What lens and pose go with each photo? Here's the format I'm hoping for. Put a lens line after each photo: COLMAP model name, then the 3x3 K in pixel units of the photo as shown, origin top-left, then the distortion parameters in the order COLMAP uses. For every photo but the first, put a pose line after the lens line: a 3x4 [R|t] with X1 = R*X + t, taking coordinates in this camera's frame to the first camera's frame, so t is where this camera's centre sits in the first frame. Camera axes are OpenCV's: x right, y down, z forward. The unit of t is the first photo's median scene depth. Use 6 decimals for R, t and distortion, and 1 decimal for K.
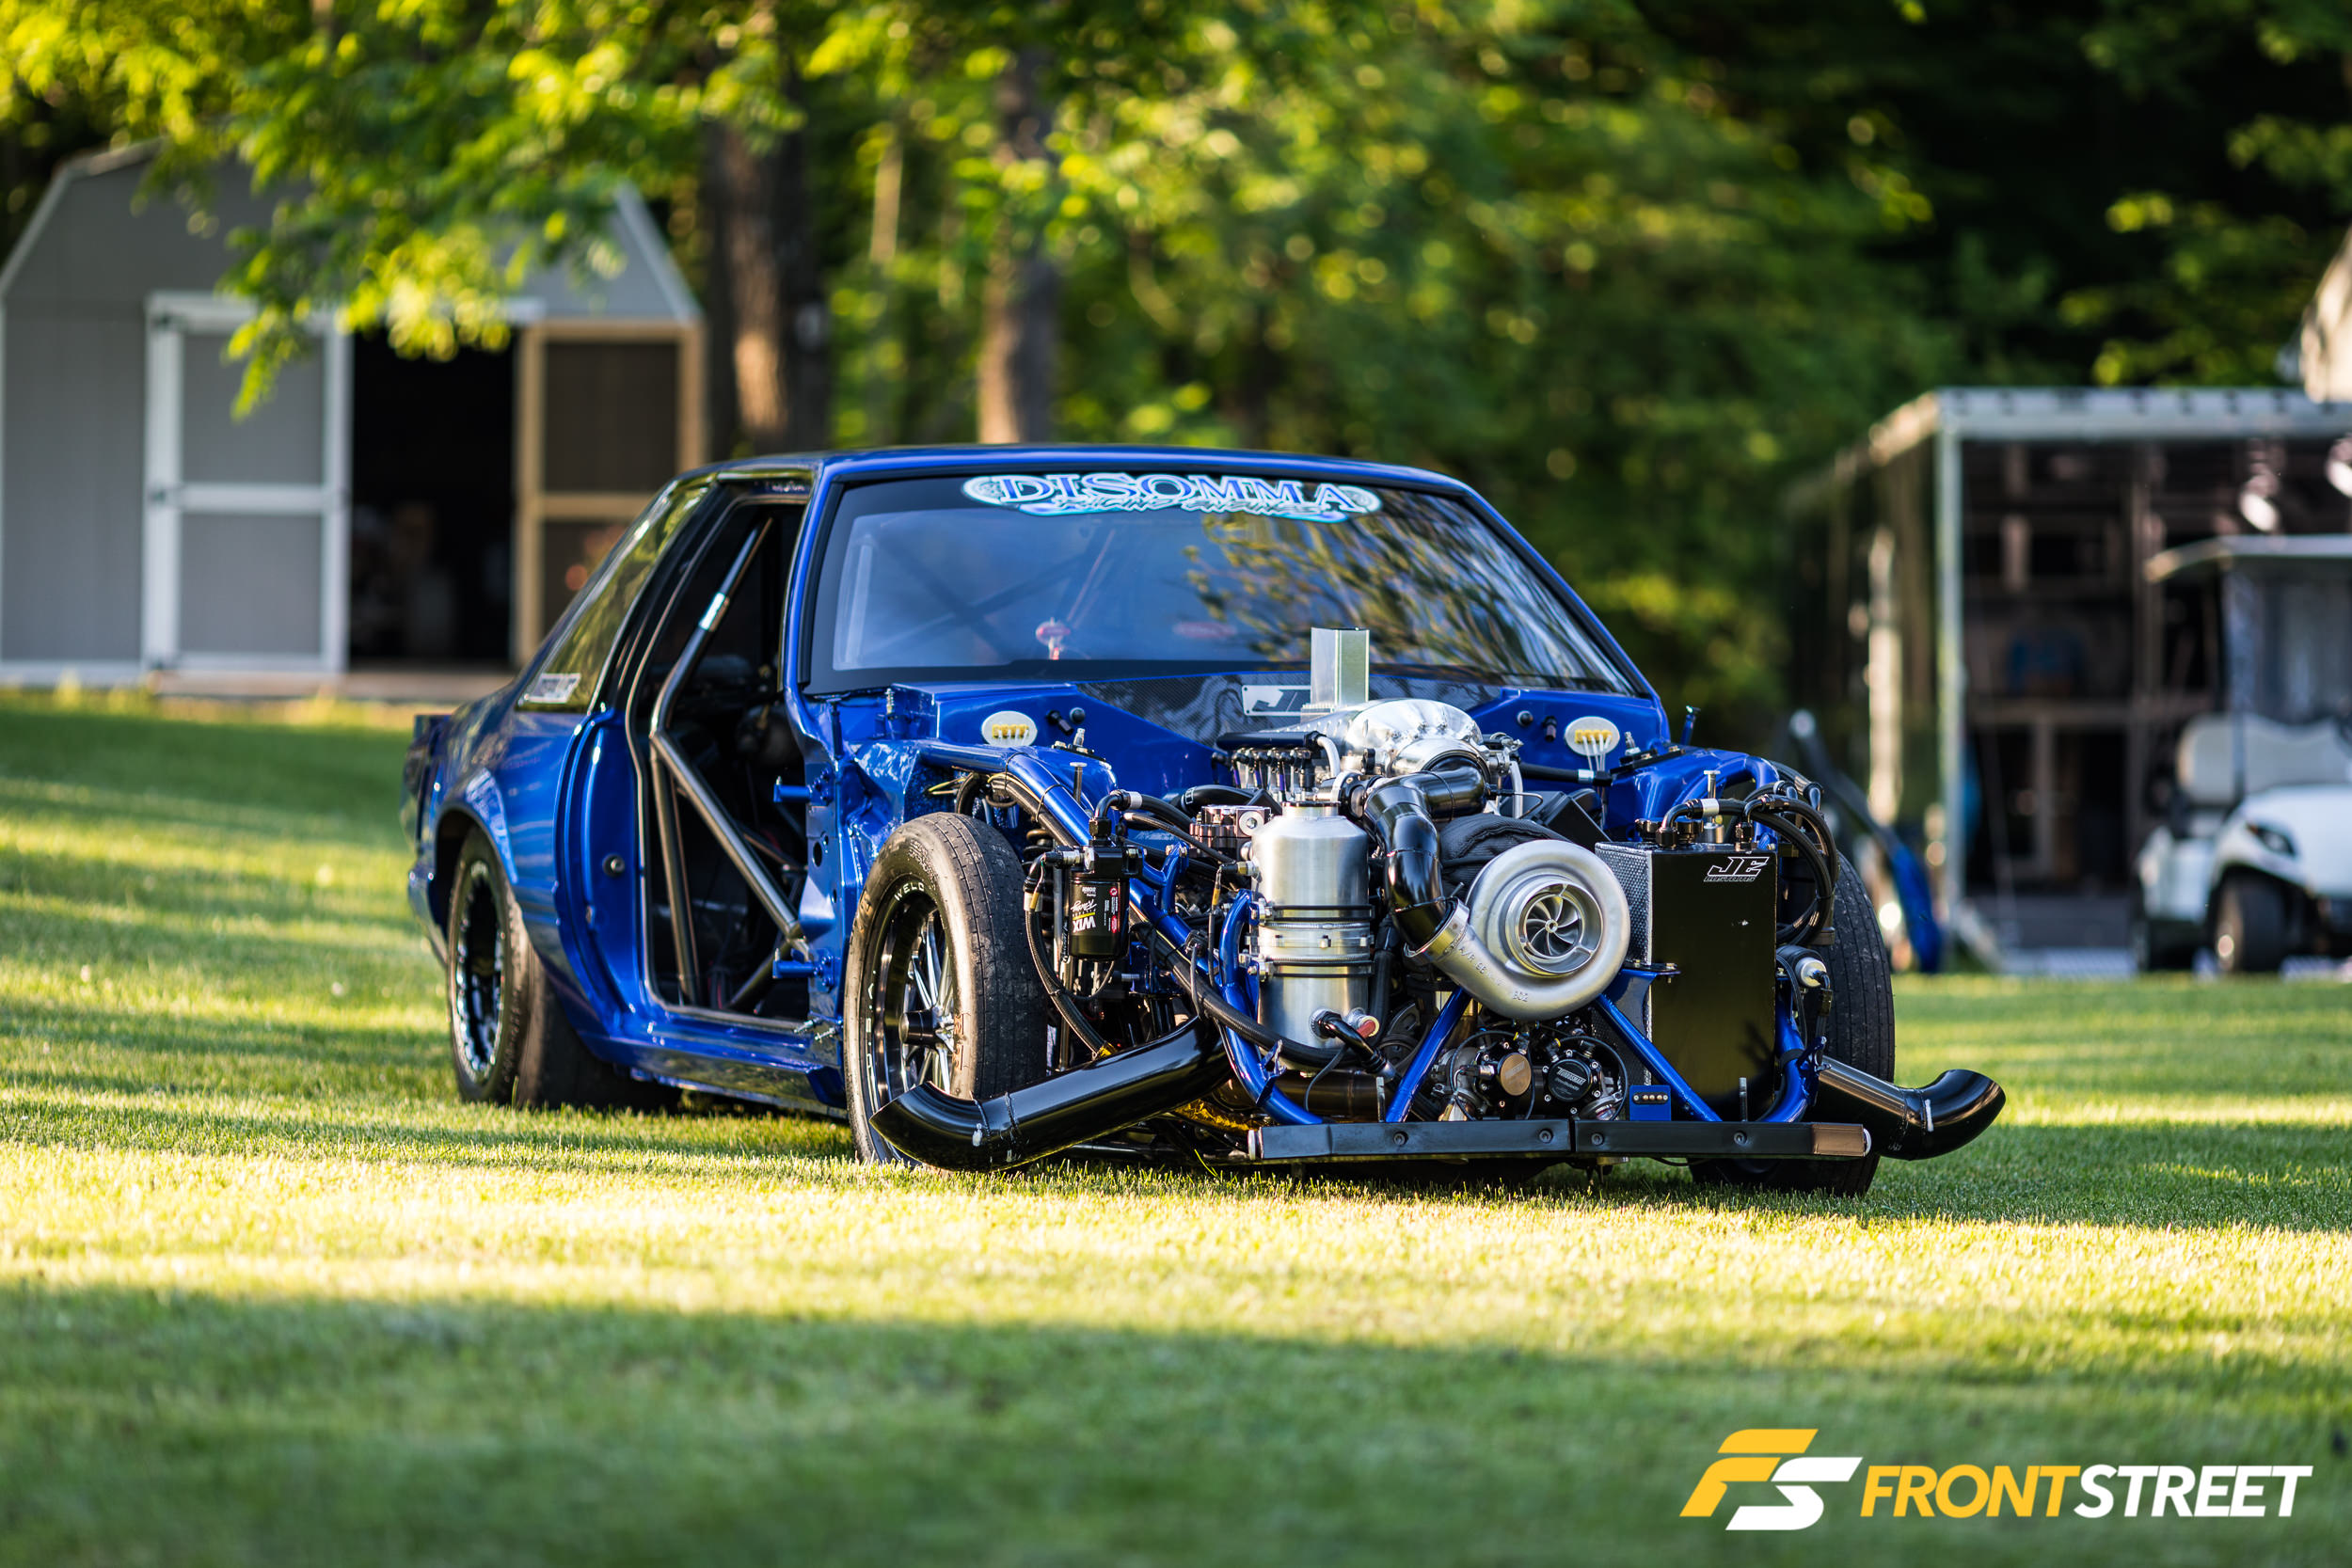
lens RADIAL K [[9135.5, 0, 1176.0], [0, 9135.5, 784.0], [0, 0, 1]] dist [-0.061701, -0.050614]
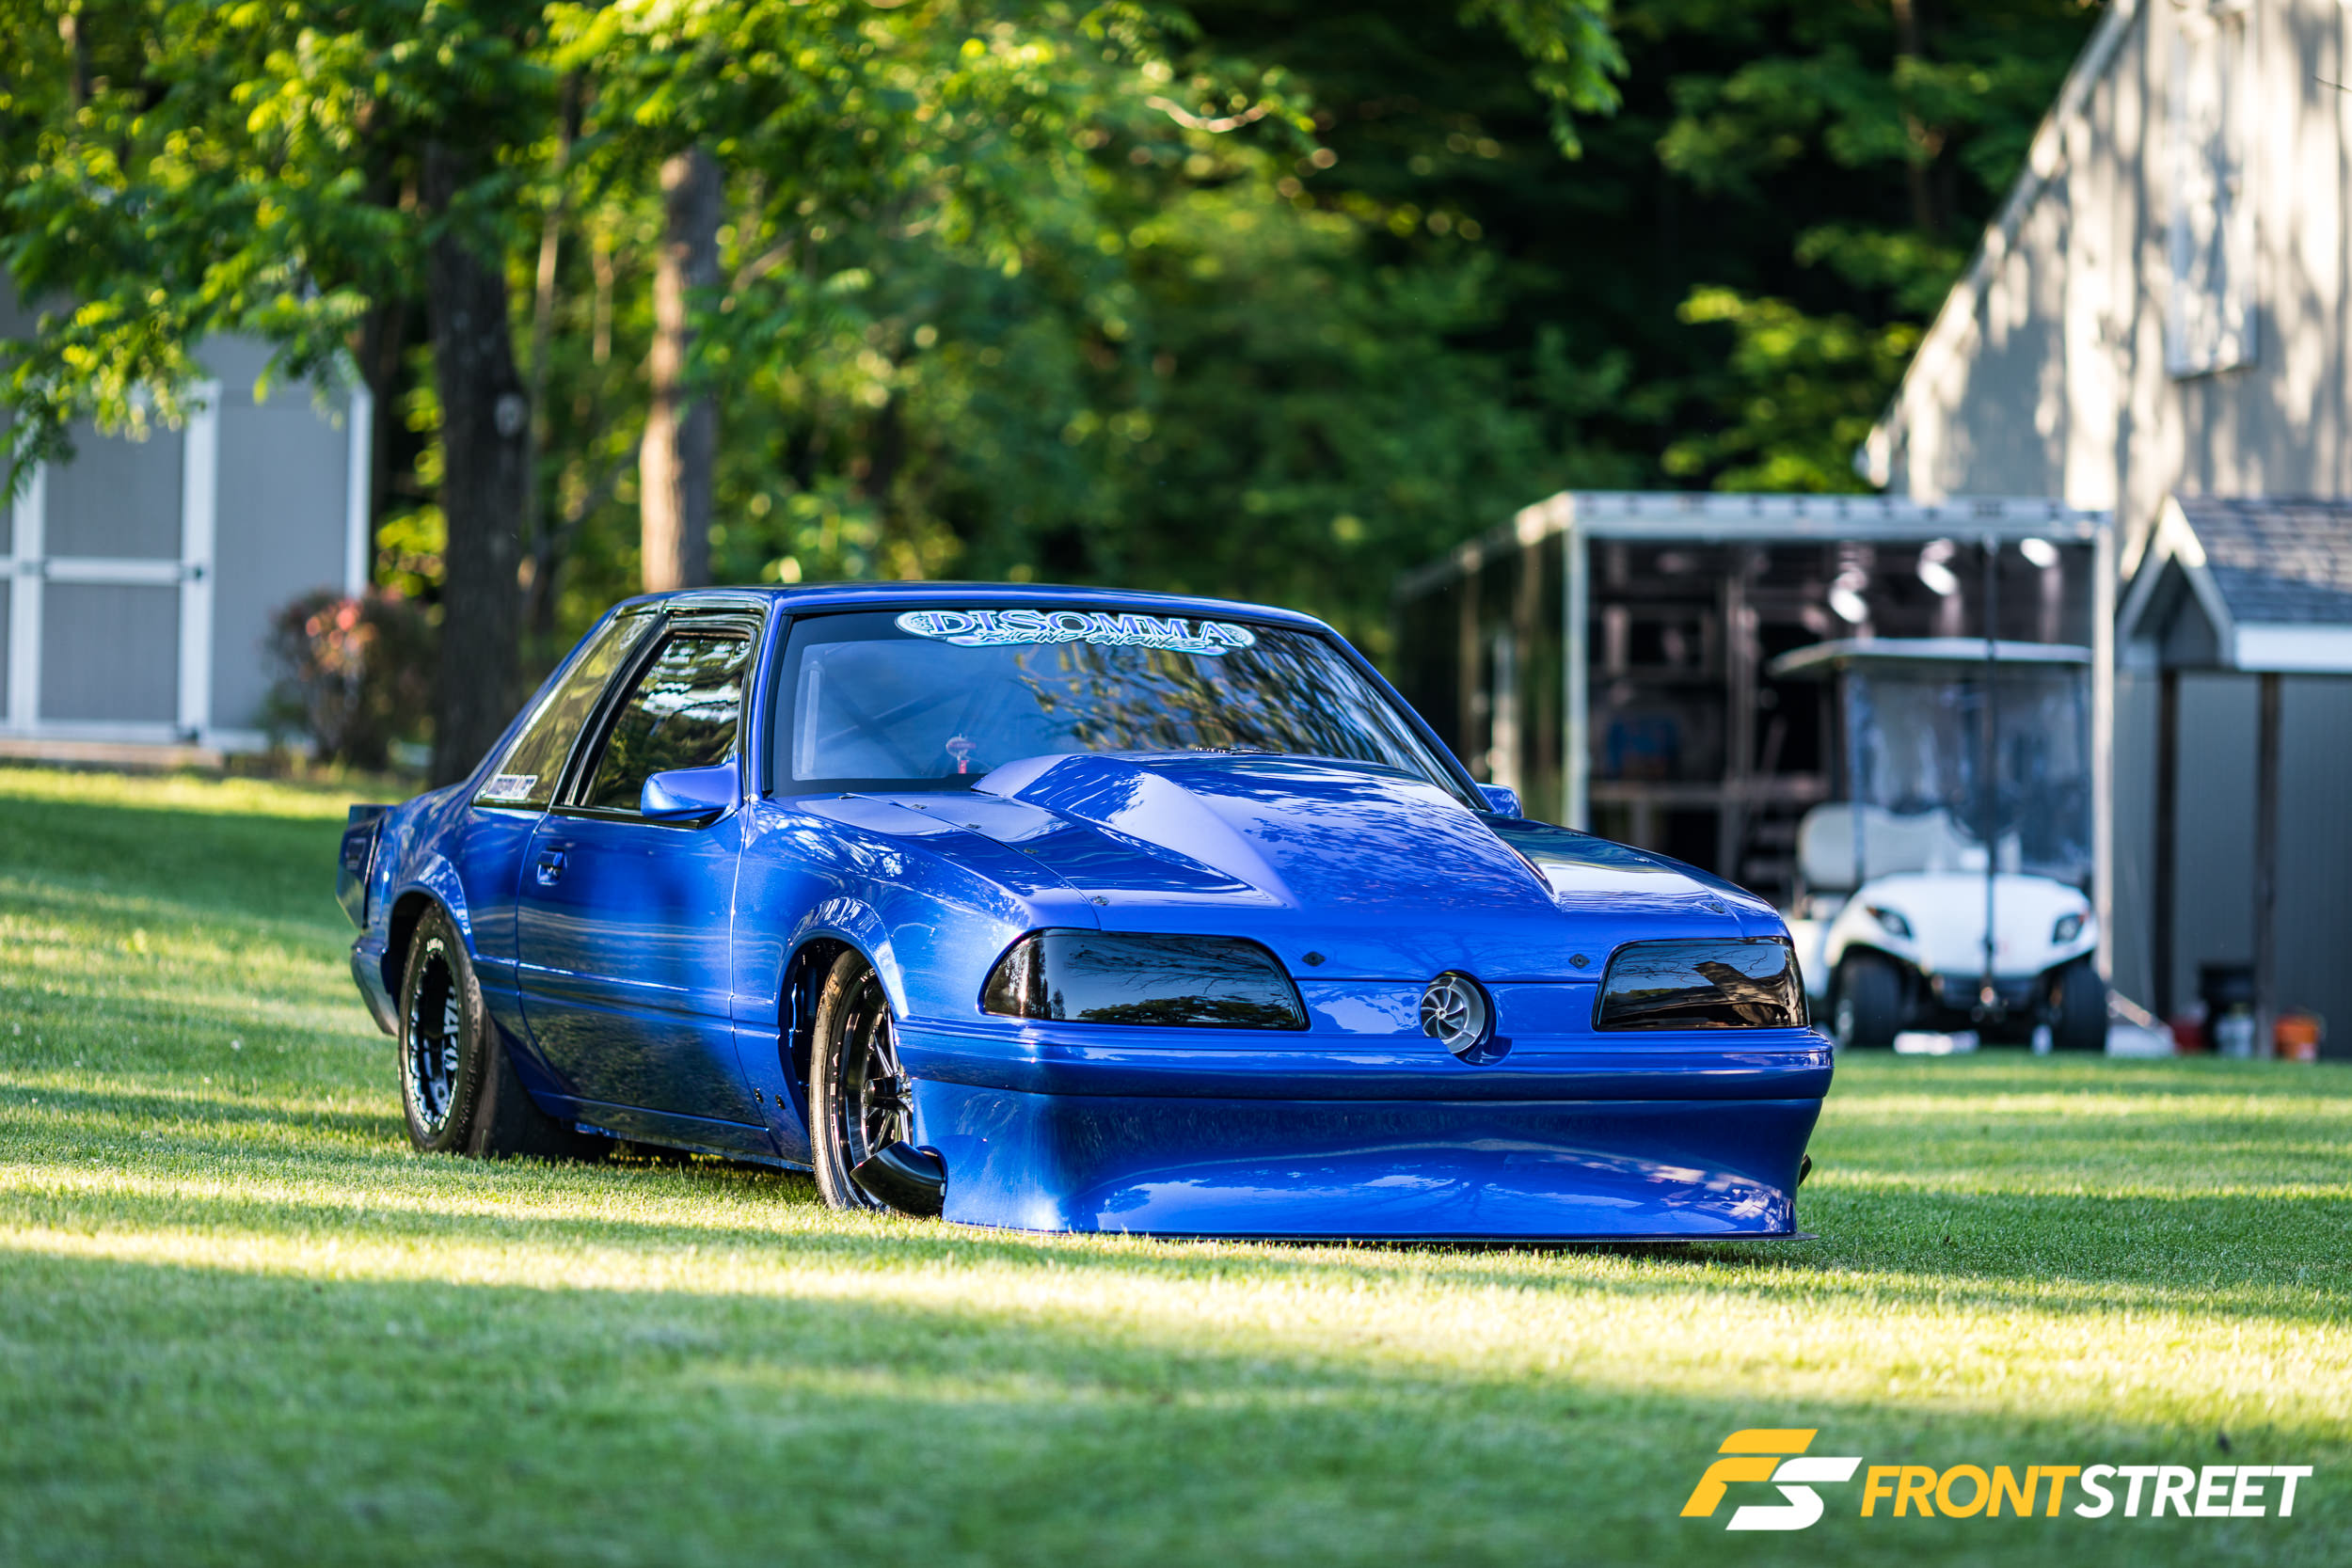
lens RADIAL K [[9135.5, 0, 1176.0], [0, 9135.5, 784.0], [0, 0, 1]] dist [-0.061701, -0.050614]
pose [[0.998349, 0.014473, 0.055582, -0.051264], [-0.014165, 0.999882, -0.005924, -0.005608], [-0.055662, 0.005127, 0.998437, -0.146497]]
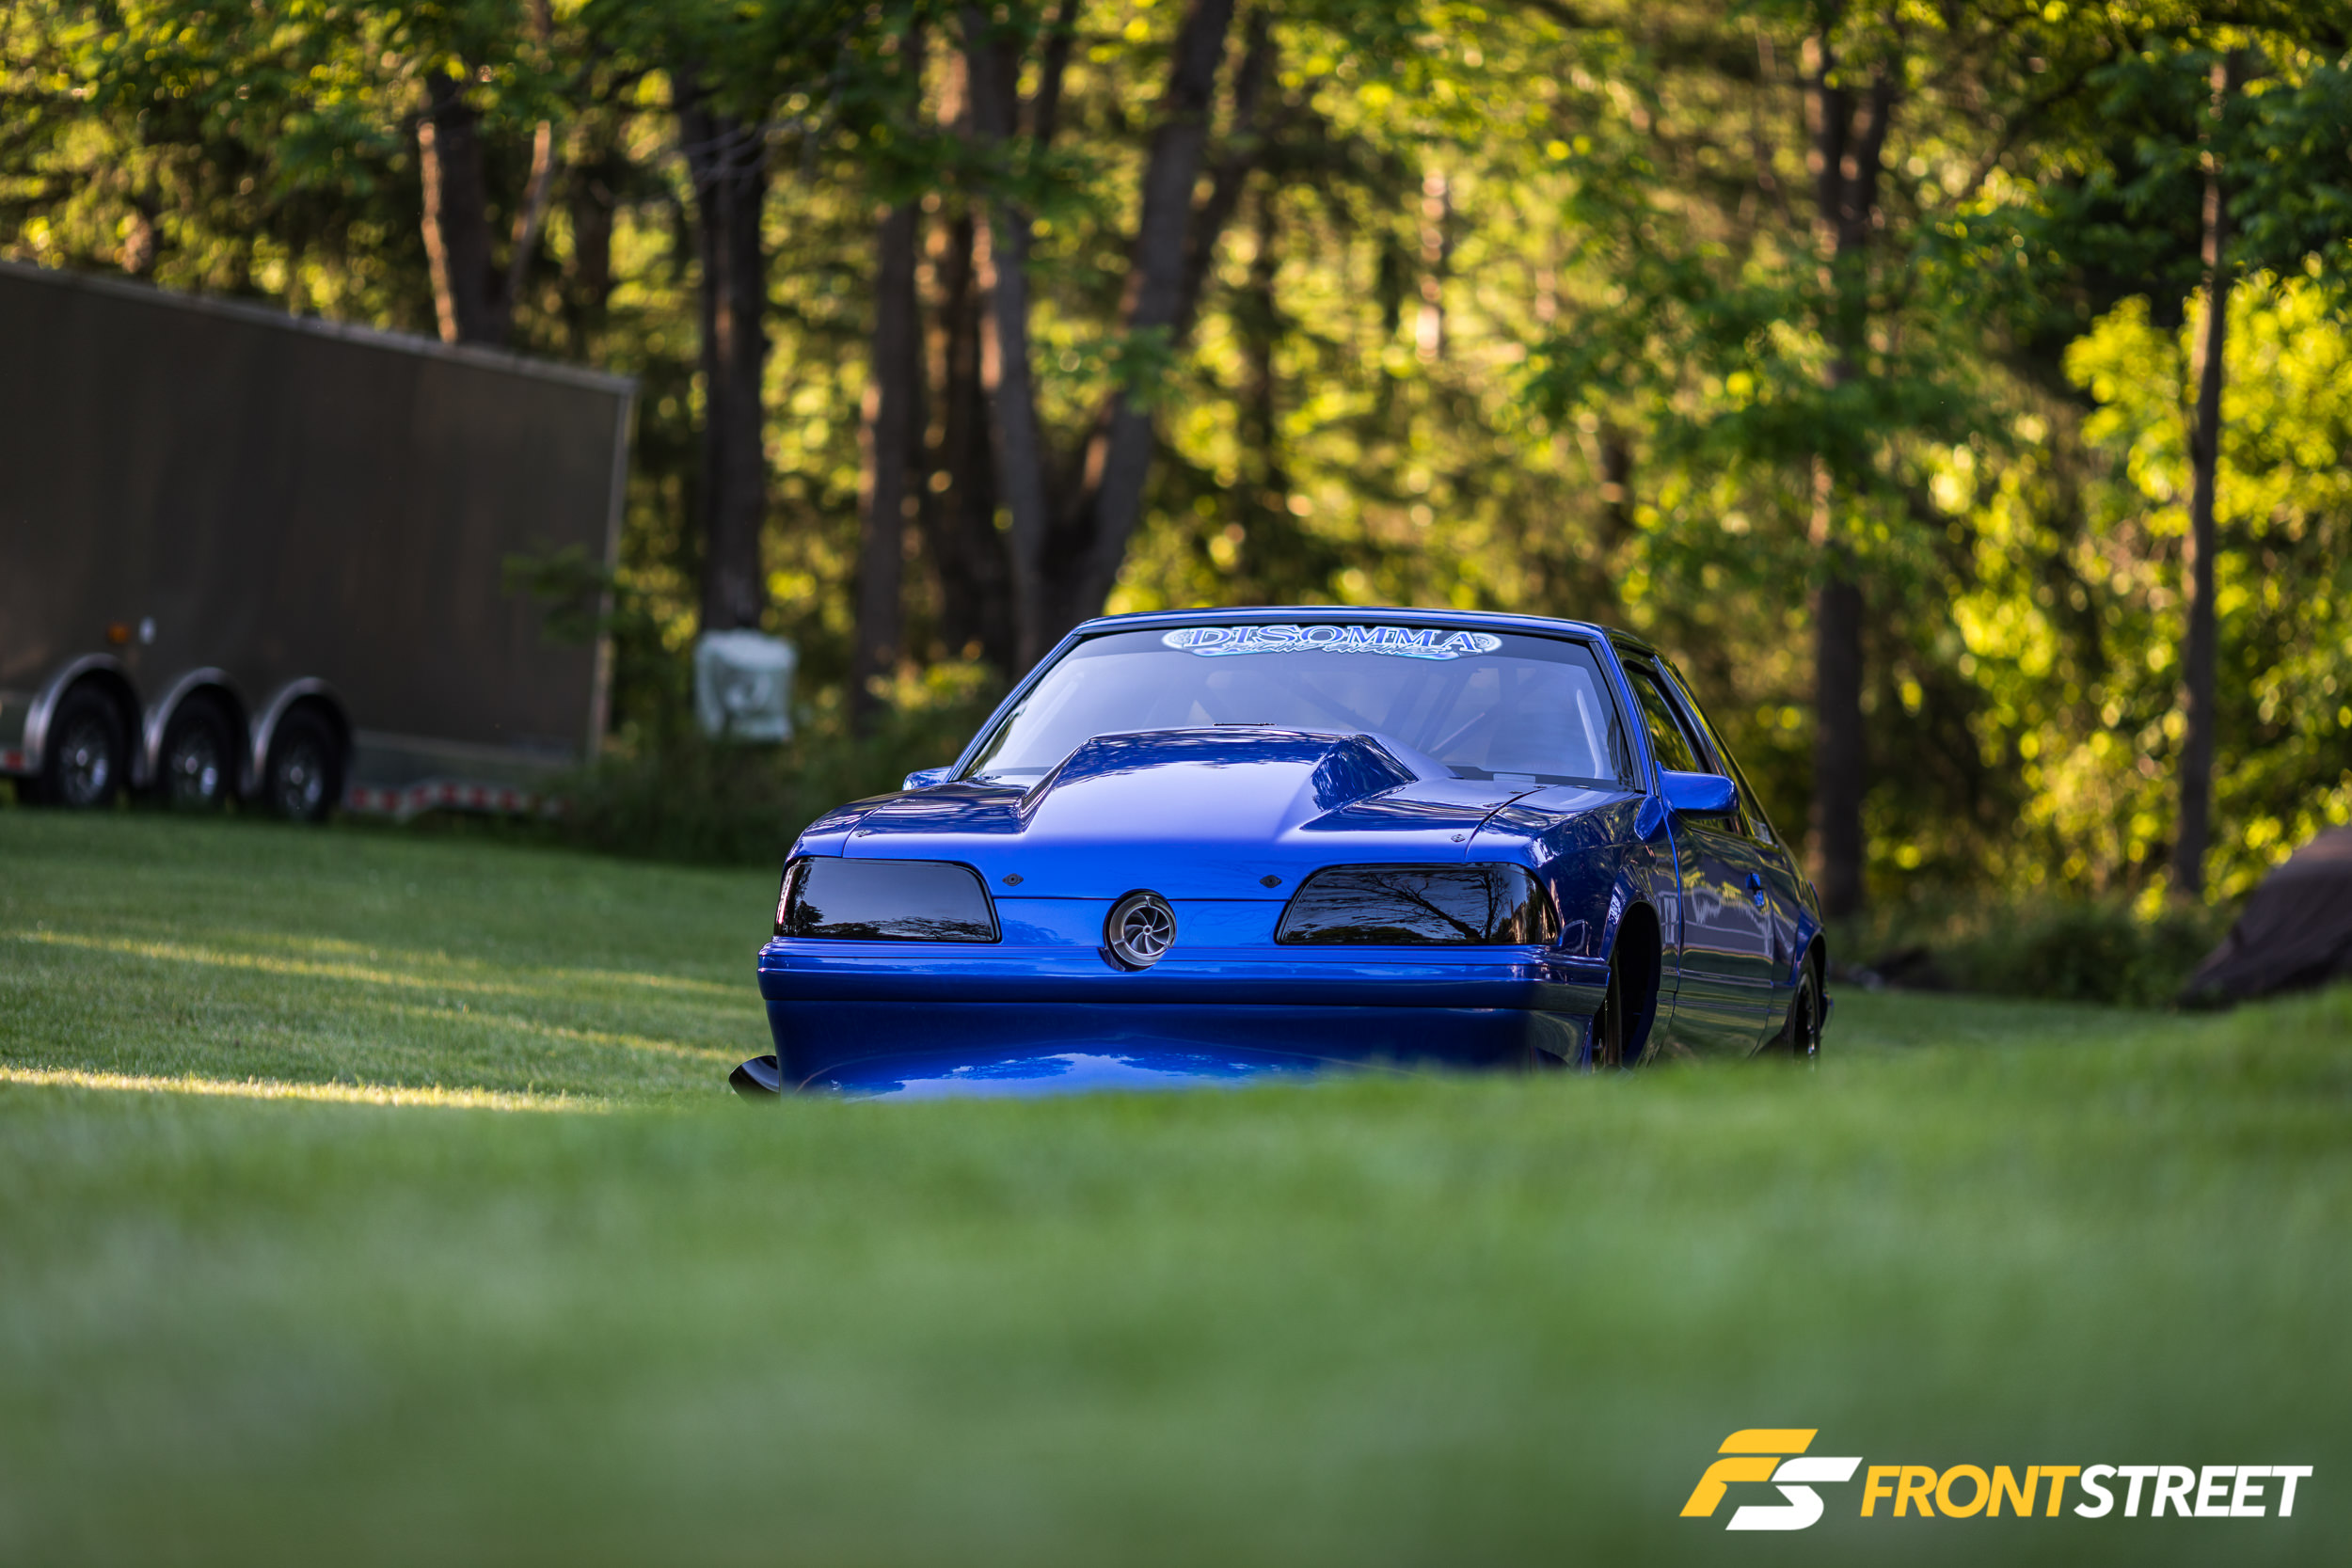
lens RADIAL K [[9135.5, 0, 1176.0], [0, 9135.5, 784.0], [0, 0, 1]] dist [-0.061701, -0.050614]
pose [[0.875401, -0.014995, -0.483165, 0.587878], [-0.015325, 0.998155, -0.058744, 0.062221], [0.483155, 0.058829, 0.873556, -0.110452]]
